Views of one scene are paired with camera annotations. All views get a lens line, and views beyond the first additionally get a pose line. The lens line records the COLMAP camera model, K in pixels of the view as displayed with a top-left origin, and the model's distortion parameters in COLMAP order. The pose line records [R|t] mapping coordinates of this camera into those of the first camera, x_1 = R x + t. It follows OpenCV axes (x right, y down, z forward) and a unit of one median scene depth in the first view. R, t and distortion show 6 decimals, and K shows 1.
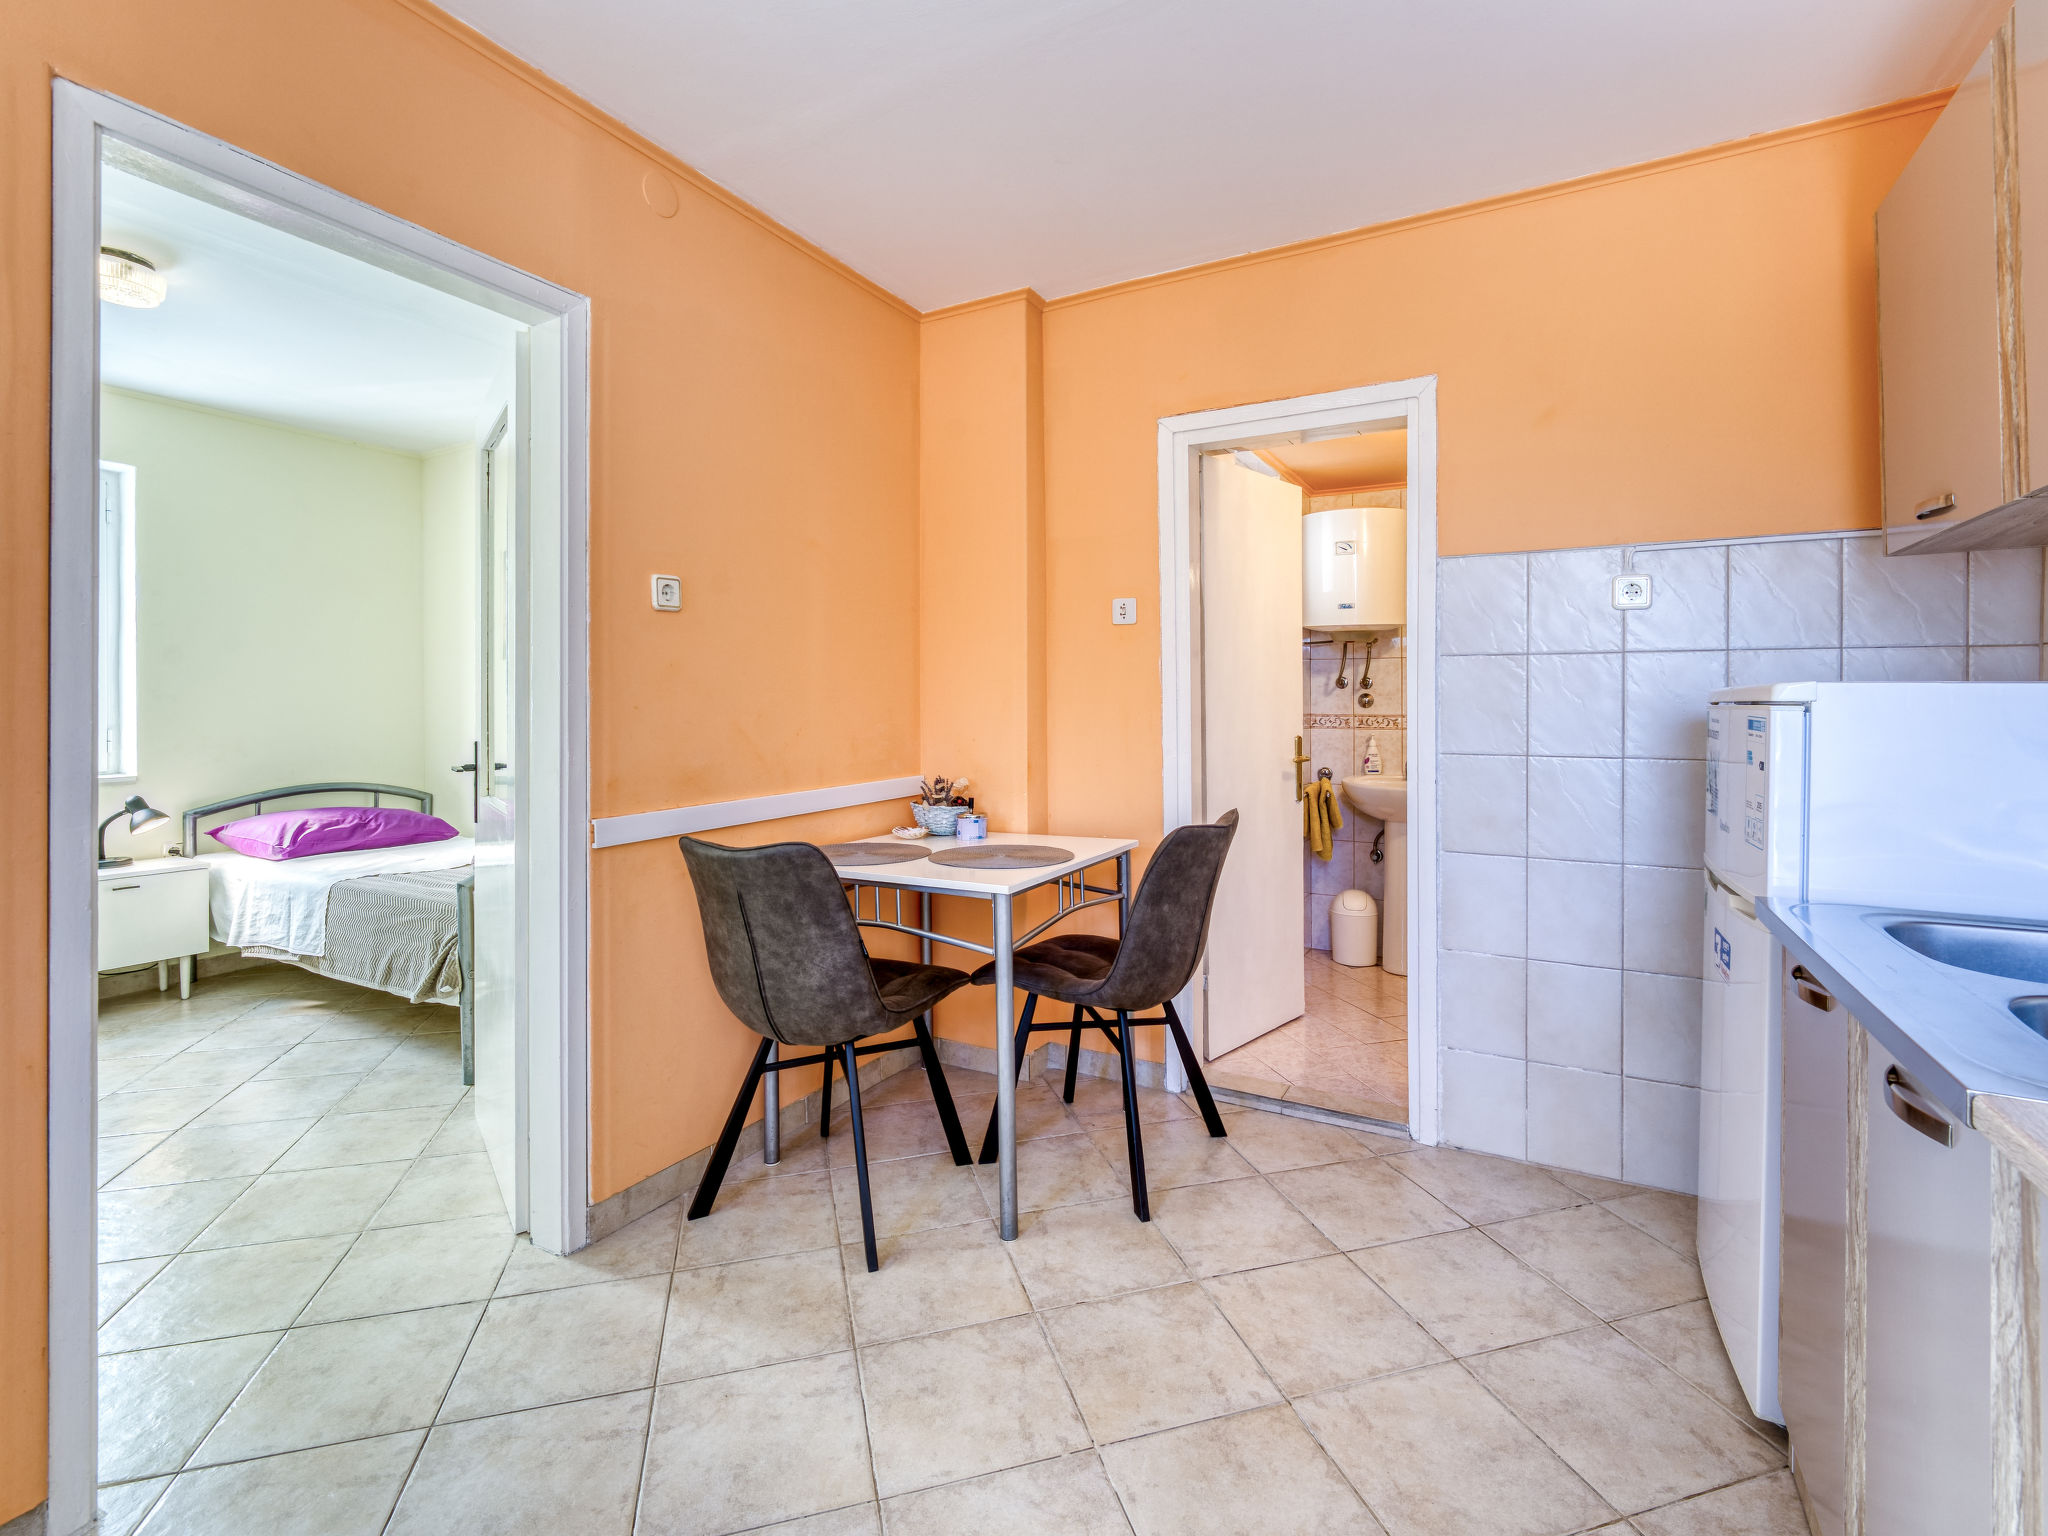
lens RADIAL K [[943.7, 0, 1023.4], [0, 943.7, 704.1], [0, 0, 1]] dist [-0.031902, 0.000647]
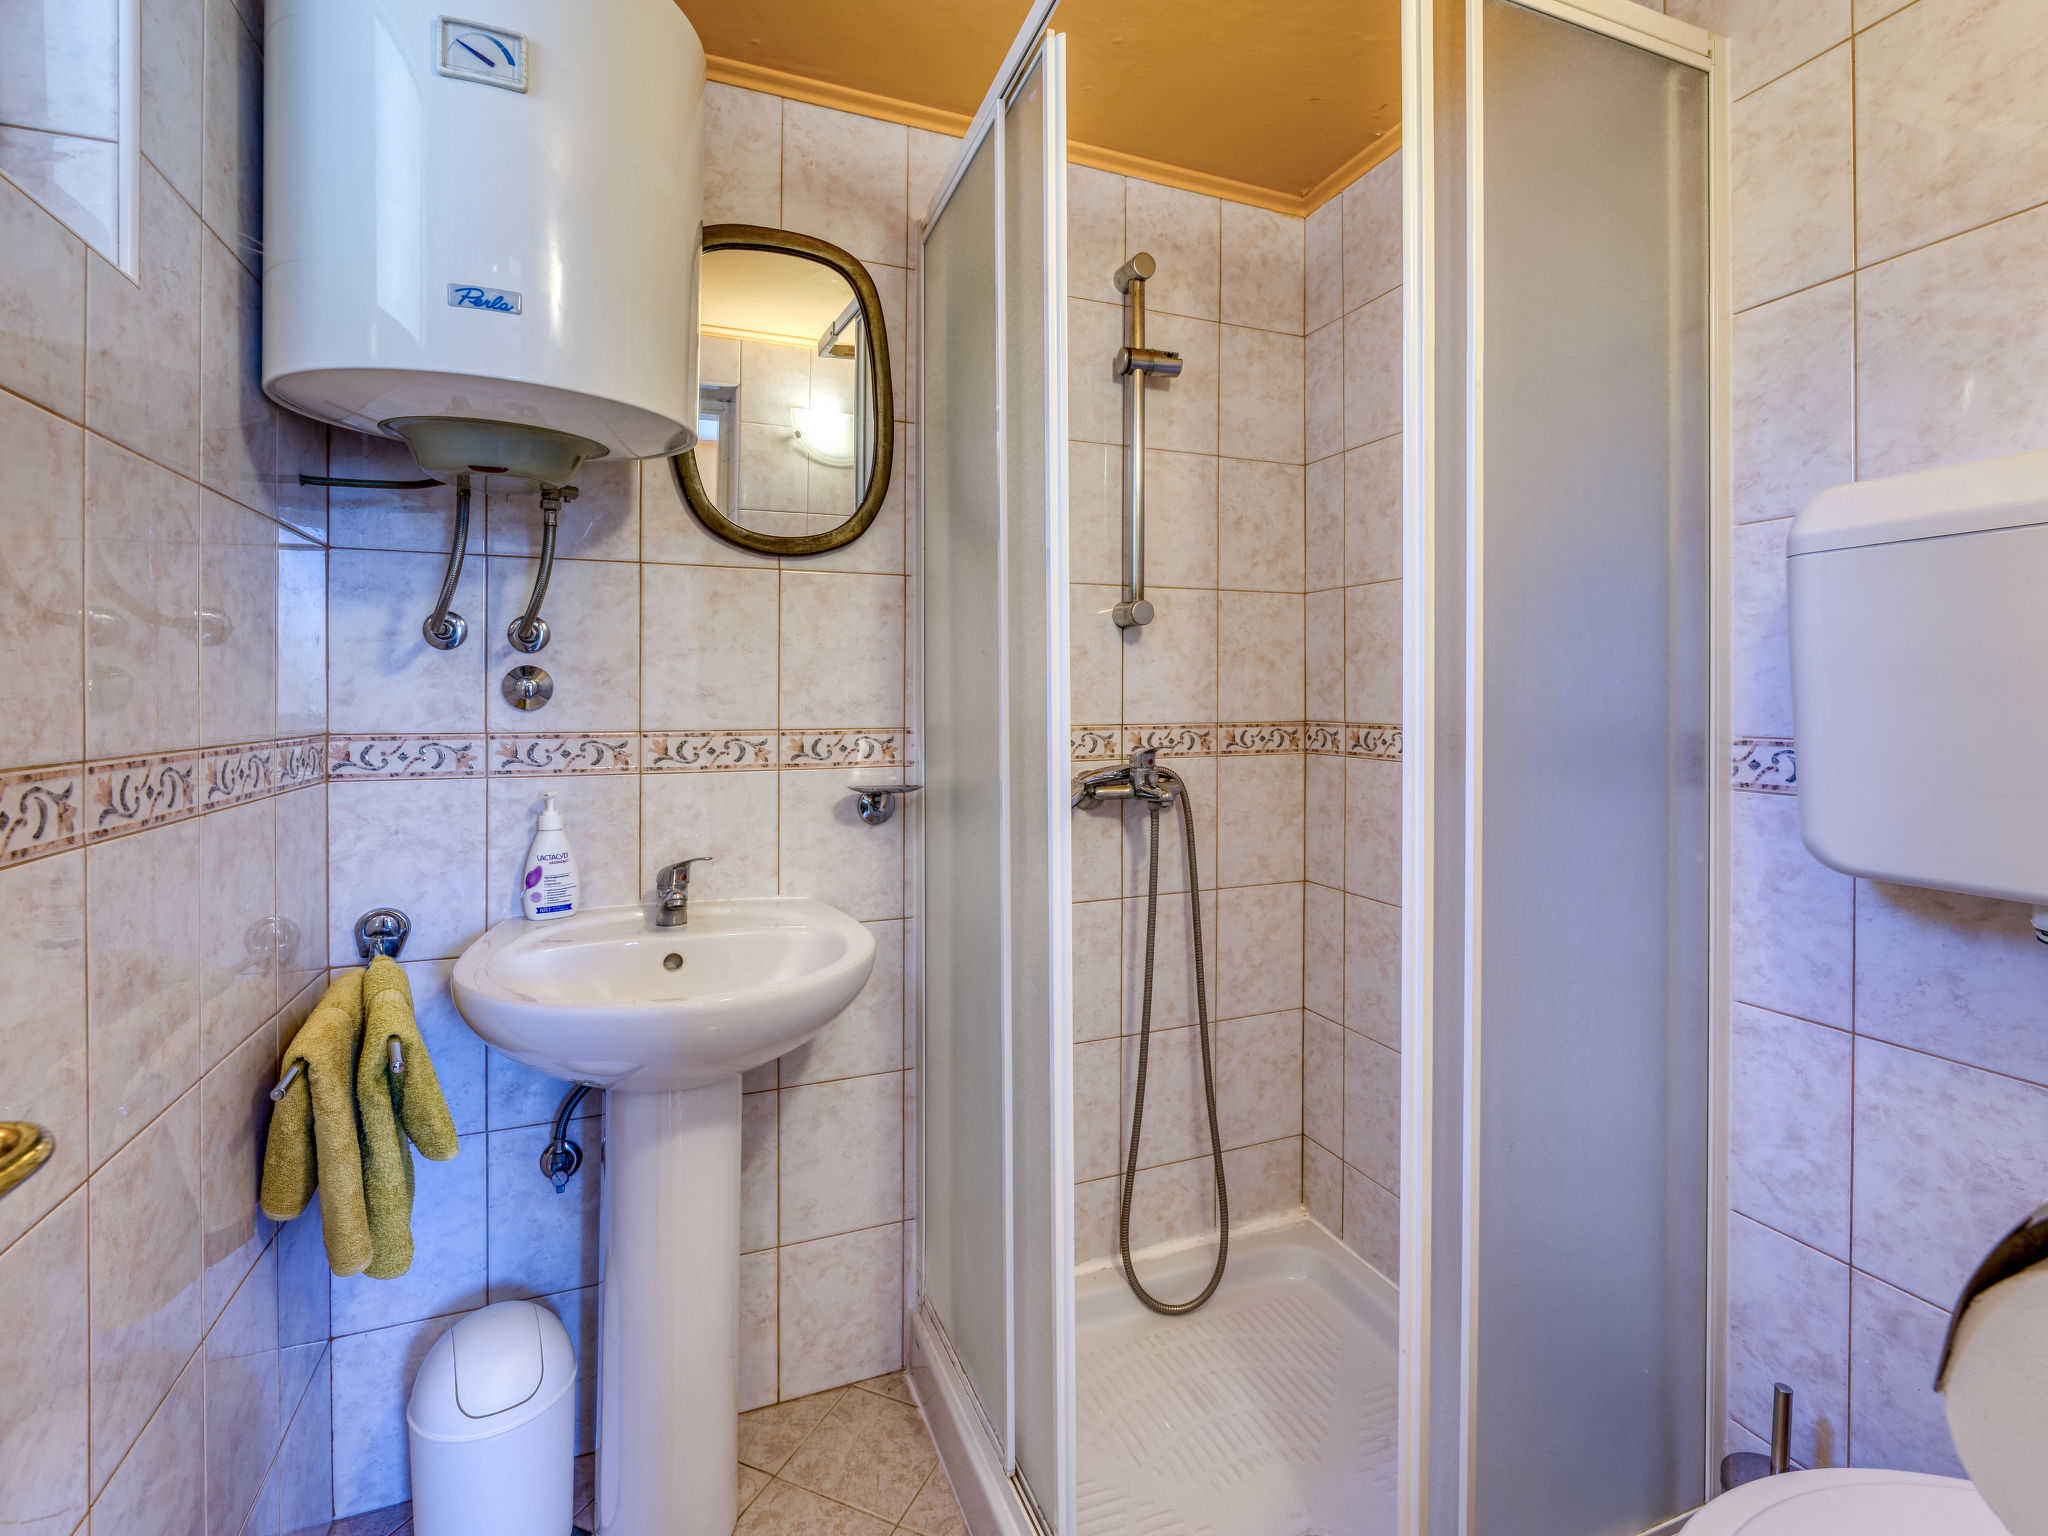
lens RADIAL K [[986.5, 0, 1047.7], [0, 986.5, 690.2], [0, 0, 1]] dist [-0.017591, 0.002739]
pose [[0.619826, 0.006521, 0.784713, 0.209846], [-0.003998, 0.999979, -0.005151, -0.001988], [-0.784729, 0.000055, 0.619838, 0.649326]]
